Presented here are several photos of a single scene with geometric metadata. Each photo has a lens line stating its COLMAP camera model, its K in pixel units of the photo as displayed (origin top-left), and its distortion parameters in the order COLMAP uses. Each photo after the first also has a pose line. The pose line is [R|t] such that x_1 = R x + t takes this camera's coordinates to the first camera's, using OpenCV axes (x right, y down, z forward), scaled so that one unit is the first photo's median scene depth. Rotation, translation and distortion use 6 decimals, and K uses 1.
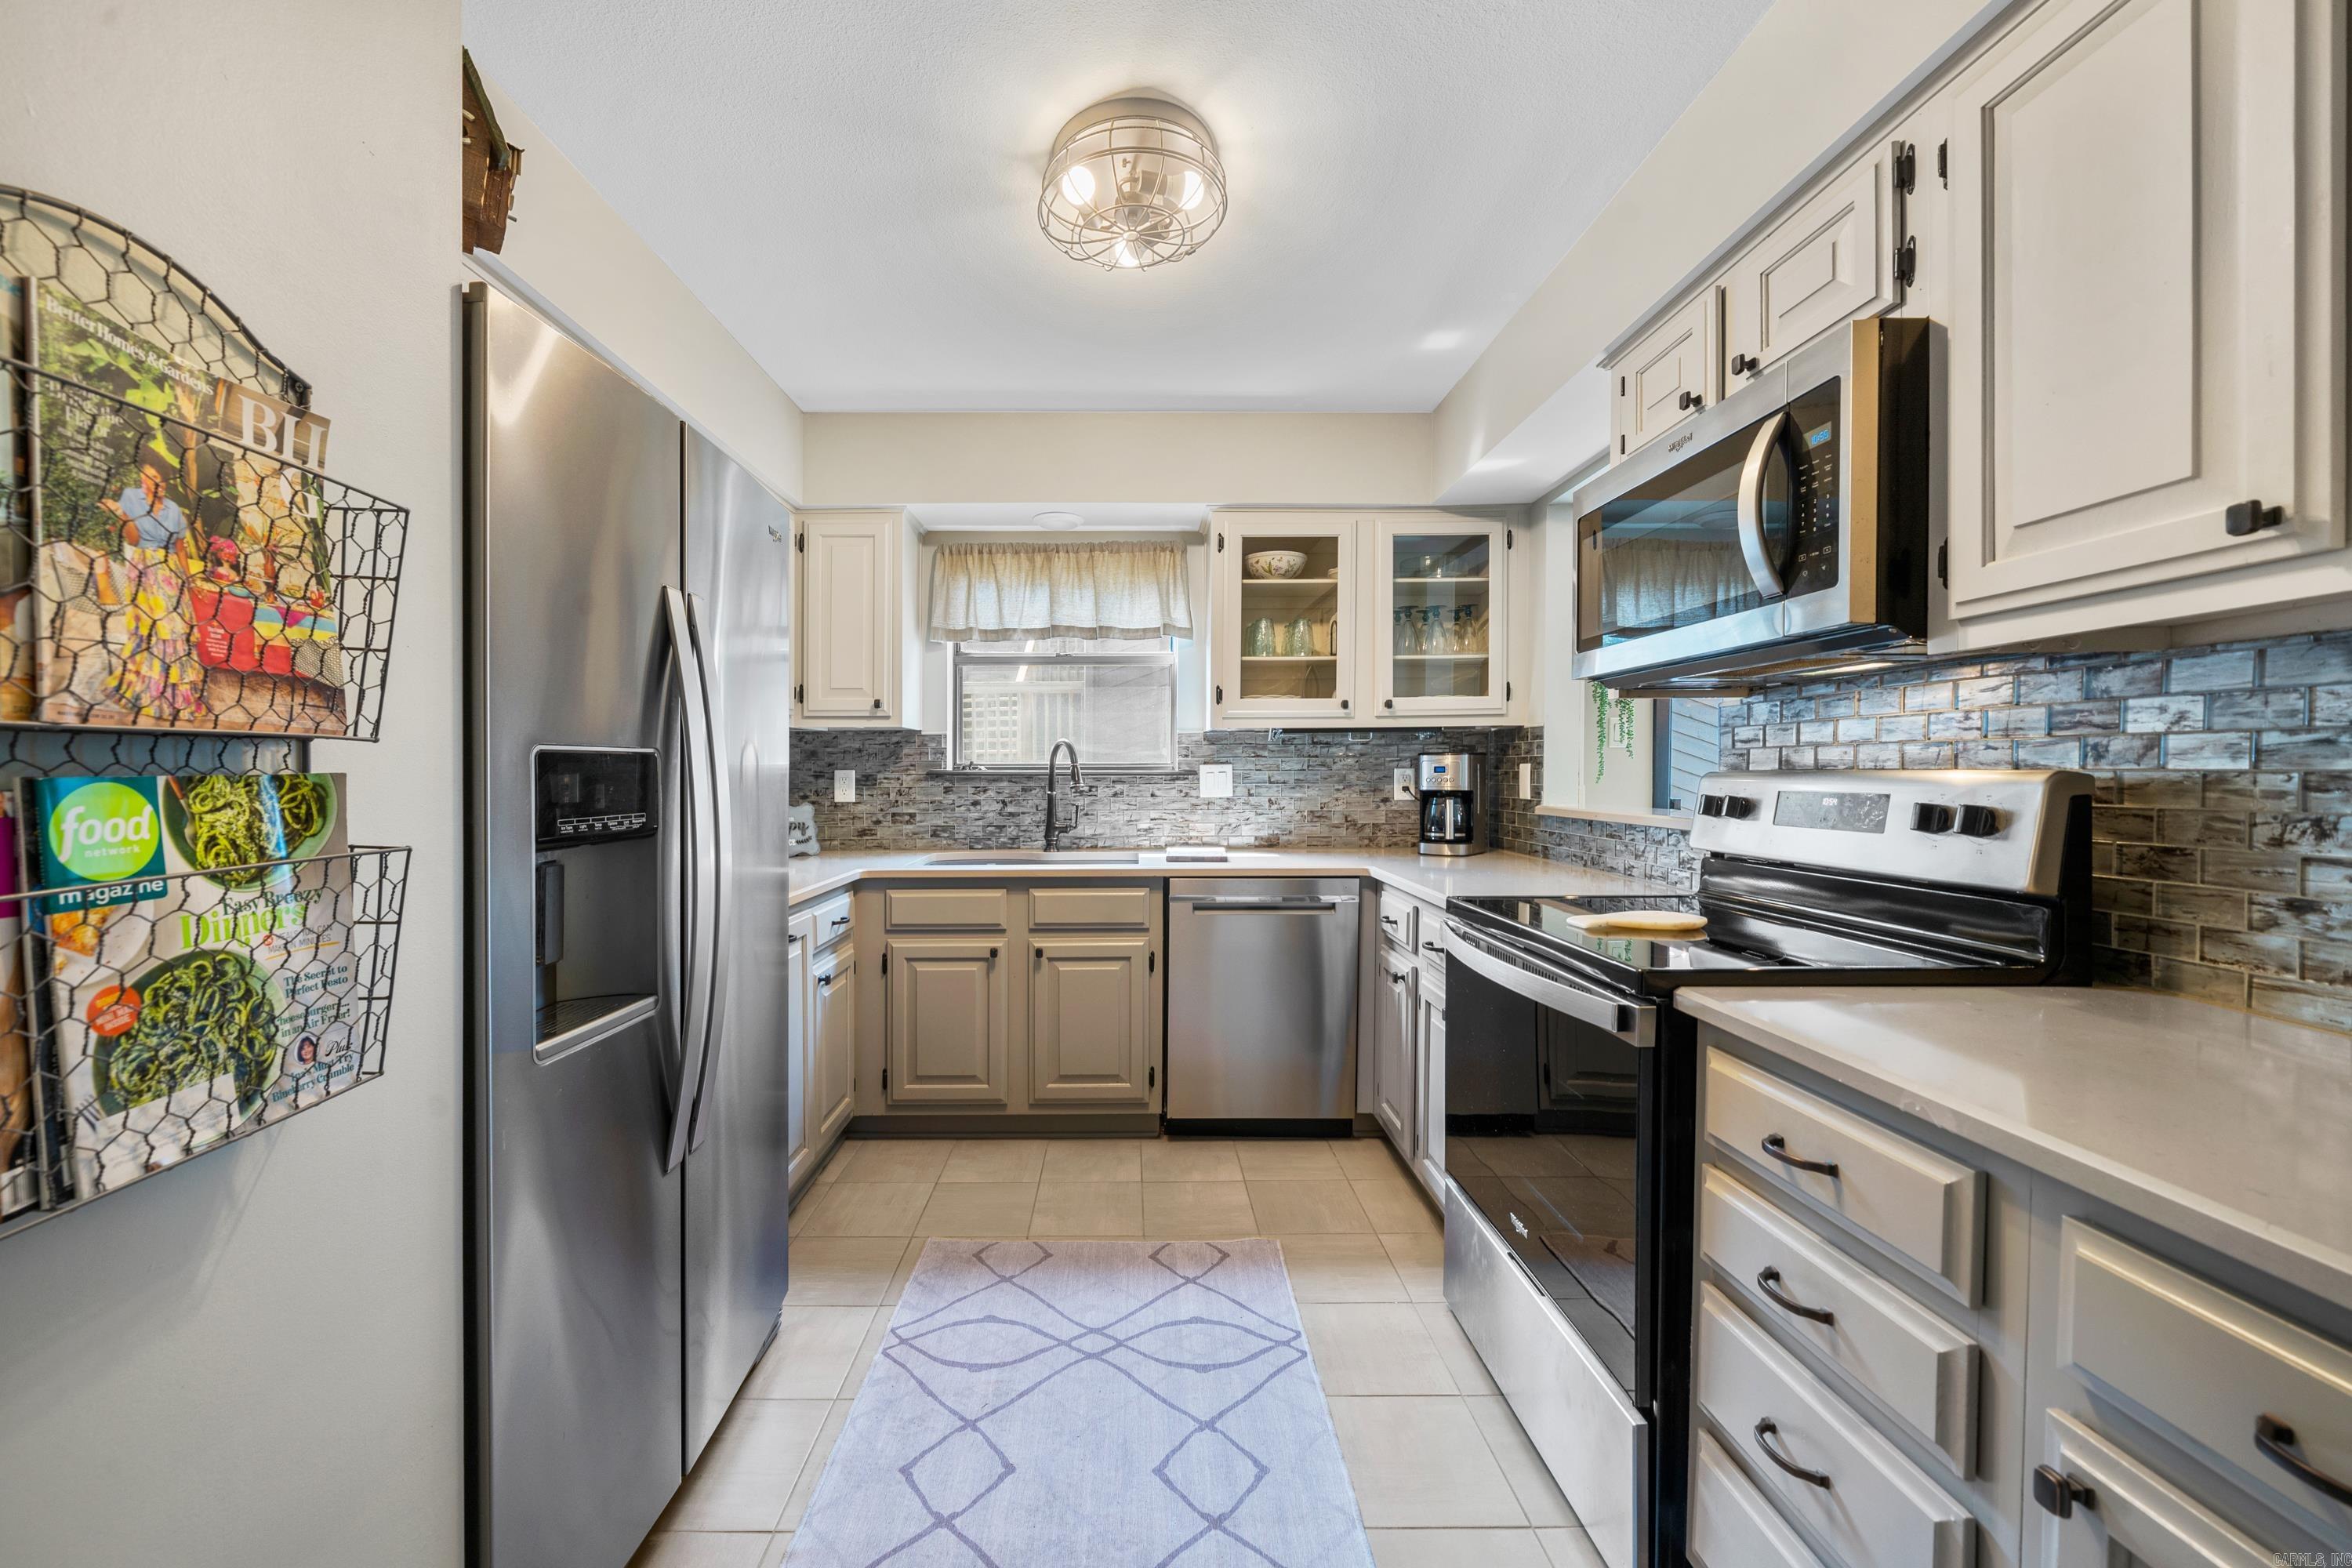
lens RADIAL K [[893.5, 0, 1130.9], [0, 893.5, 787.8], [0, 0, 1]] dist [-0.005511, -0.000140]
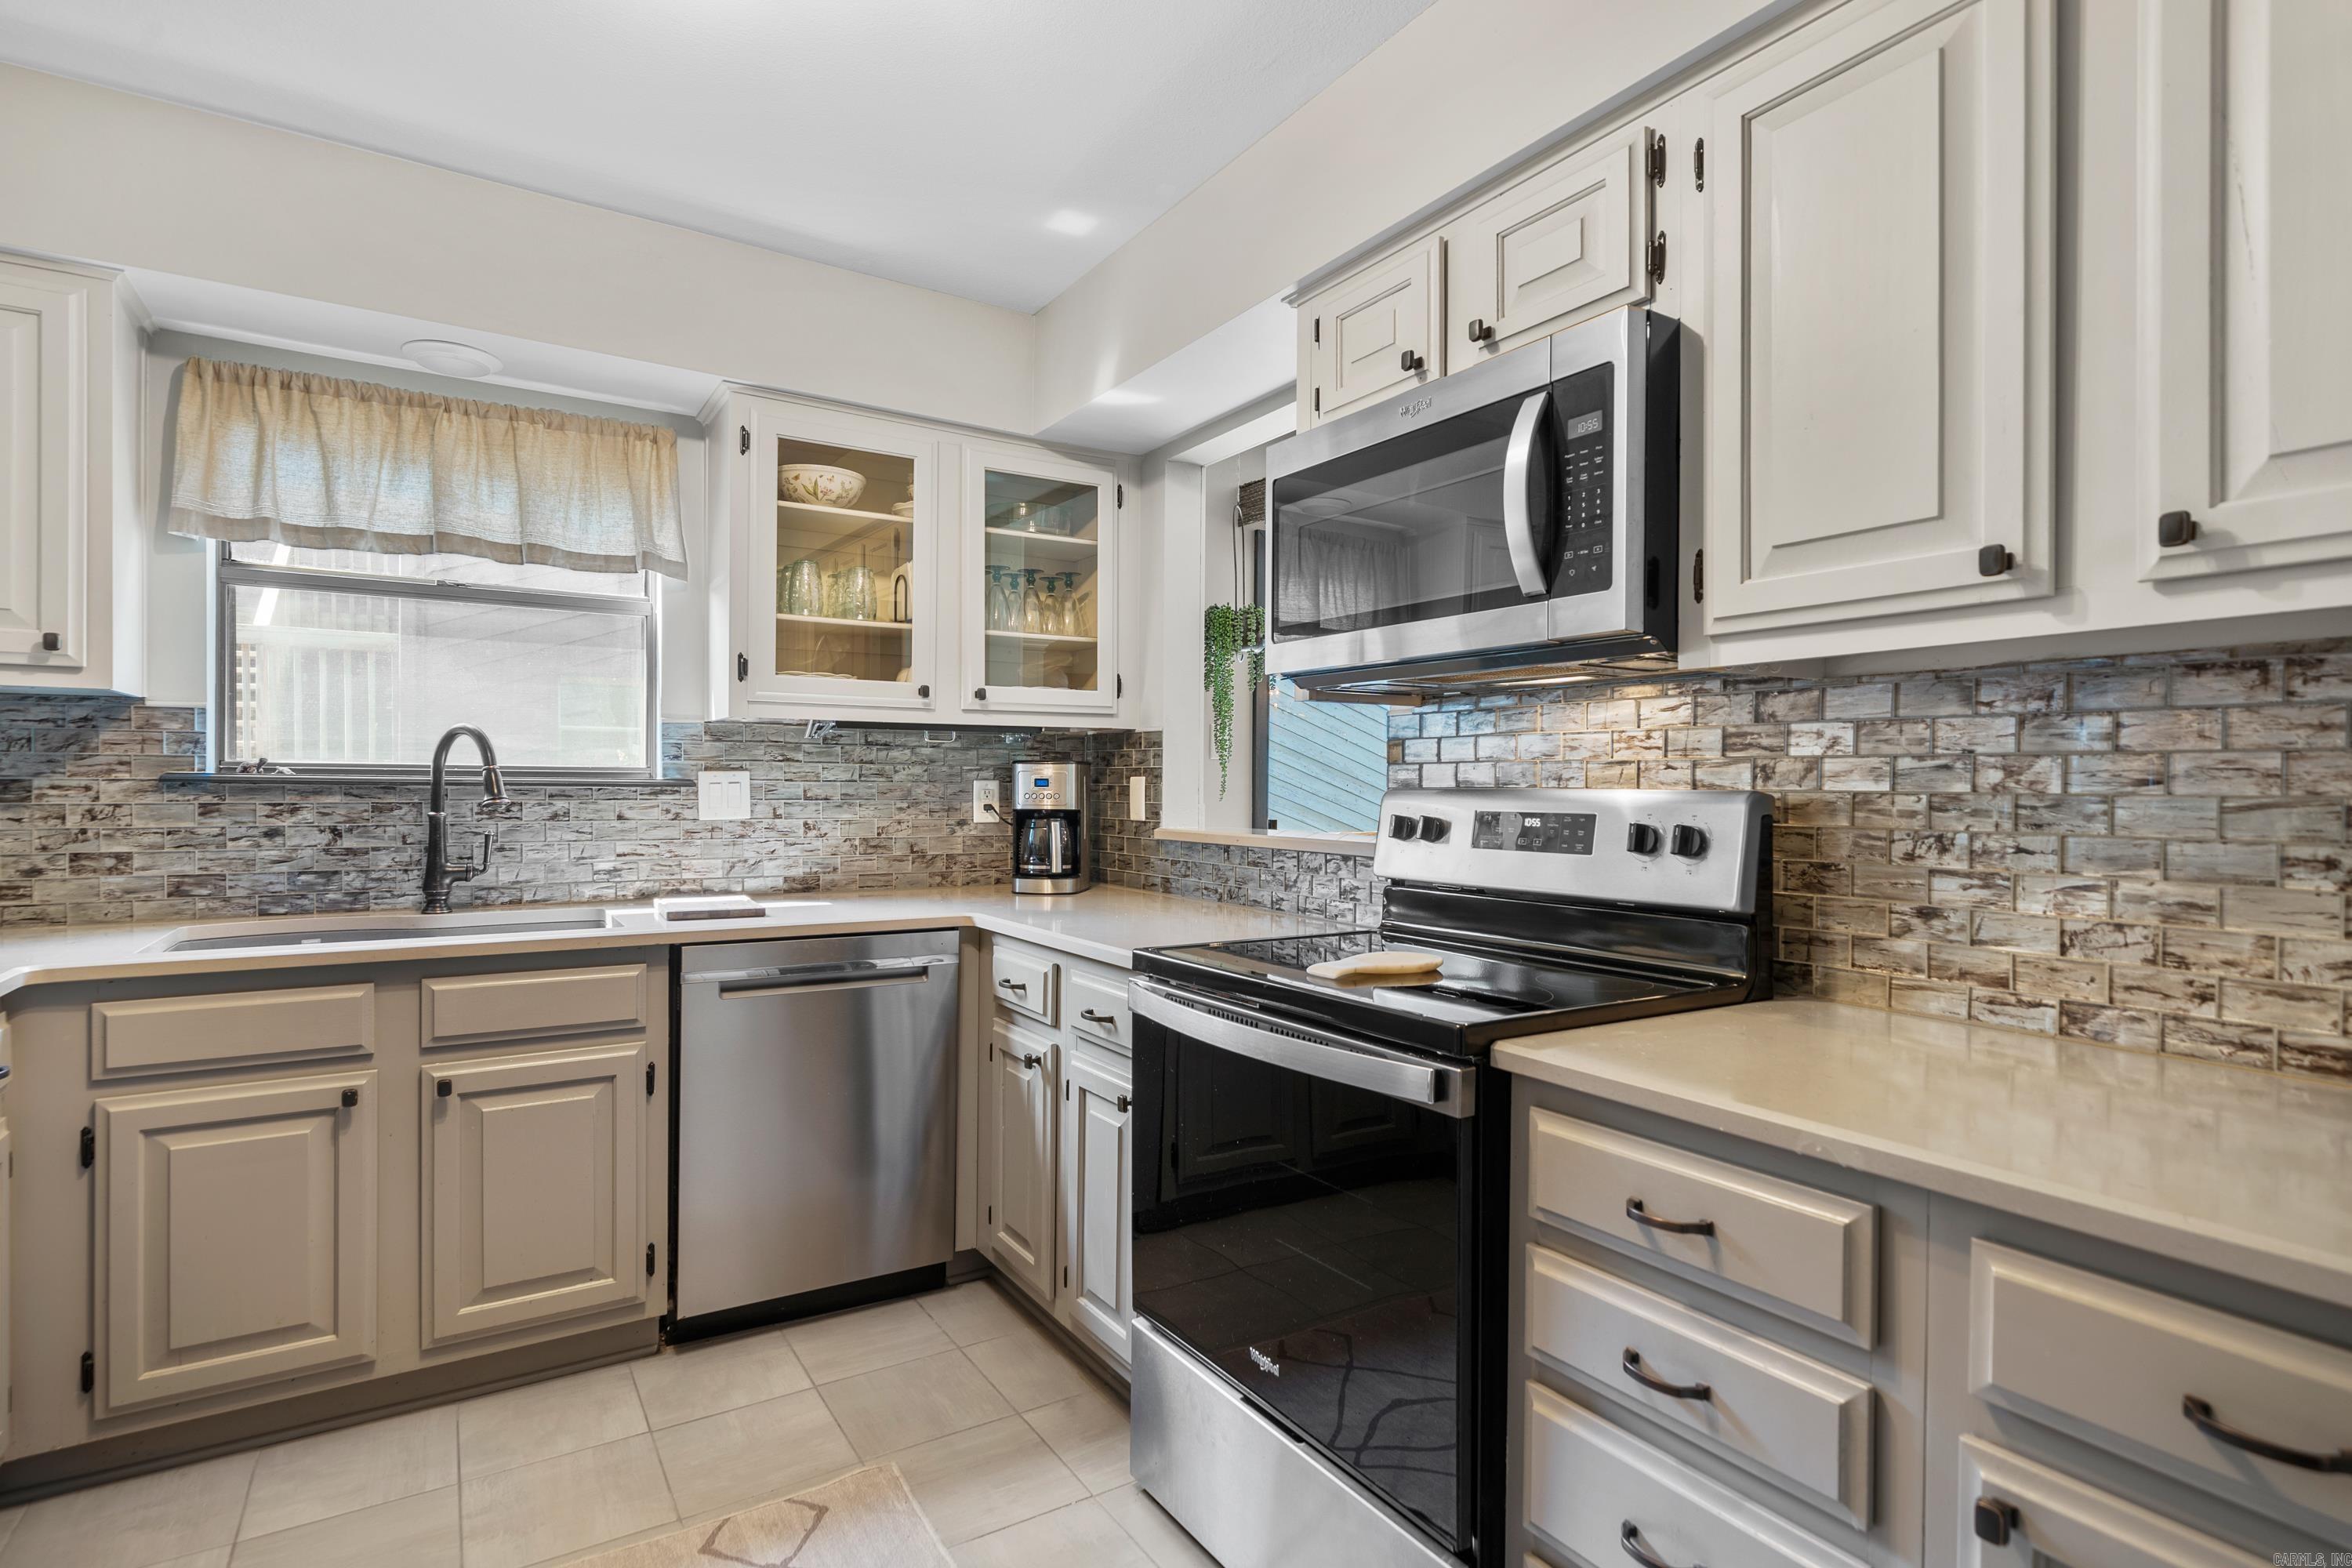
lens RADIAL K [[1172.4, 0, 1174.9], [0, 1172.4, 805.4], [0, 0, 1]] dist [-0.000213, 0.001697]
pose [[0.846304, 0.001172, 0.532699, -0.138239], [-0.001290, 0.999999, -0.000151, -0.000928], [-0.532699, -0.000559, 0.846305, 0.122283]]
